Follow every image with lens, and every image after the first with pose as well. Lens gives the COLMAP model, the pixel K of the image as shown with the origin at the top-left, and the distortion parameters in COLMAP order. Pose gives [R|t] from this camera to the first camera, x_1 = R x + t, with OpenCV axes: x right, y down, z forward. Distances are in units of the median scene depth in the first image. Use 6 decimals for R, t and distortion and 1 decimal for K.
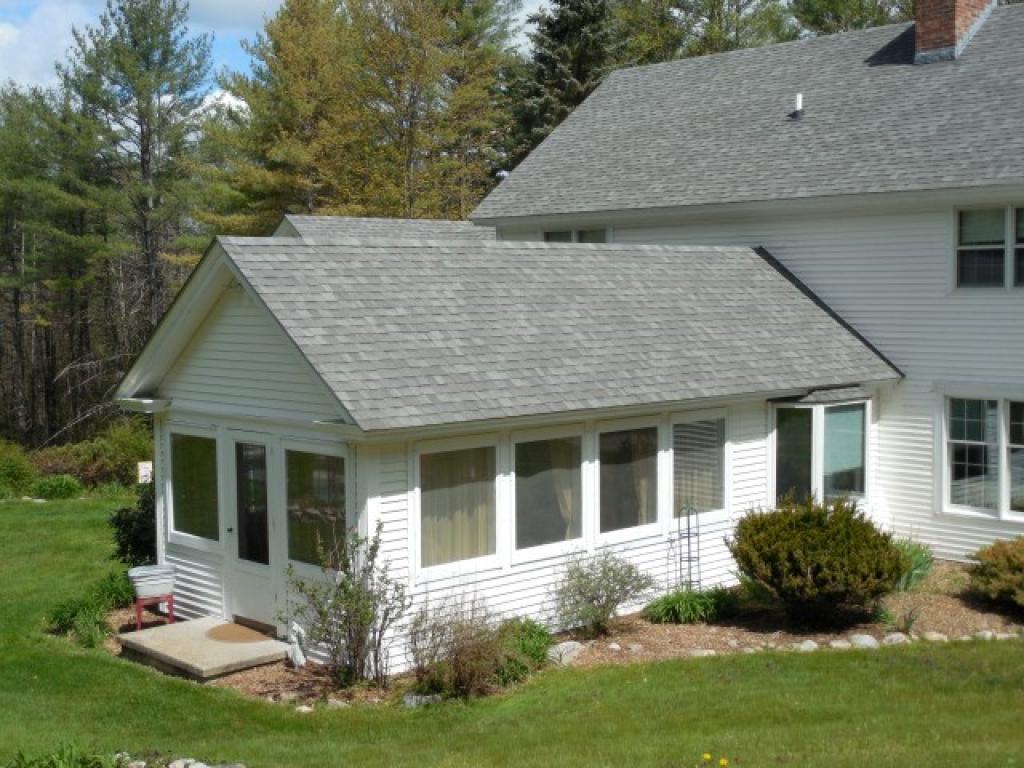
lens RADIAL K [[1326.5, 0, 512.4], [0, 1326.5, 385.0], [0, 0, 1]] dist [0.008859, 0.000000]
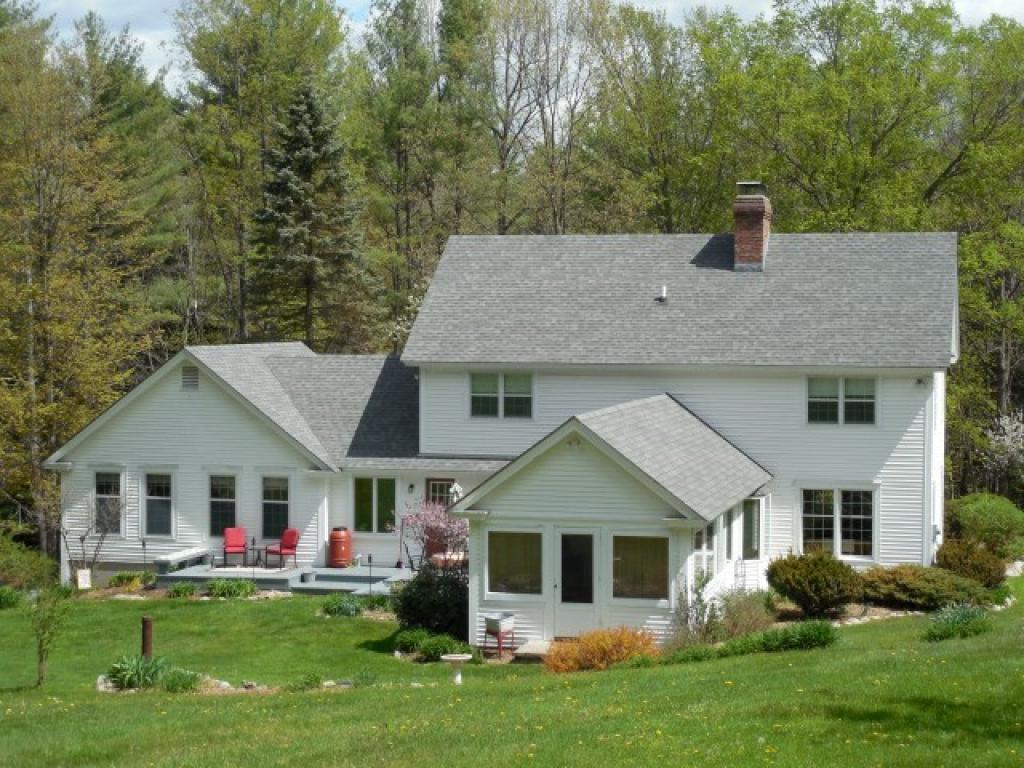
lens RADIAL K [[1867.9, 0, 511.8], [0, 1867.9, 383.8], [0, 0, 1]] dist [0.000491, 0.000000]
pose [[0.853896, -0.009342, 0.520360, -1.203783], [0.029467, 0.999103, -0.030419, -0.062225], [-0.519609, 0.041308, 0.853405, -0.810888]]
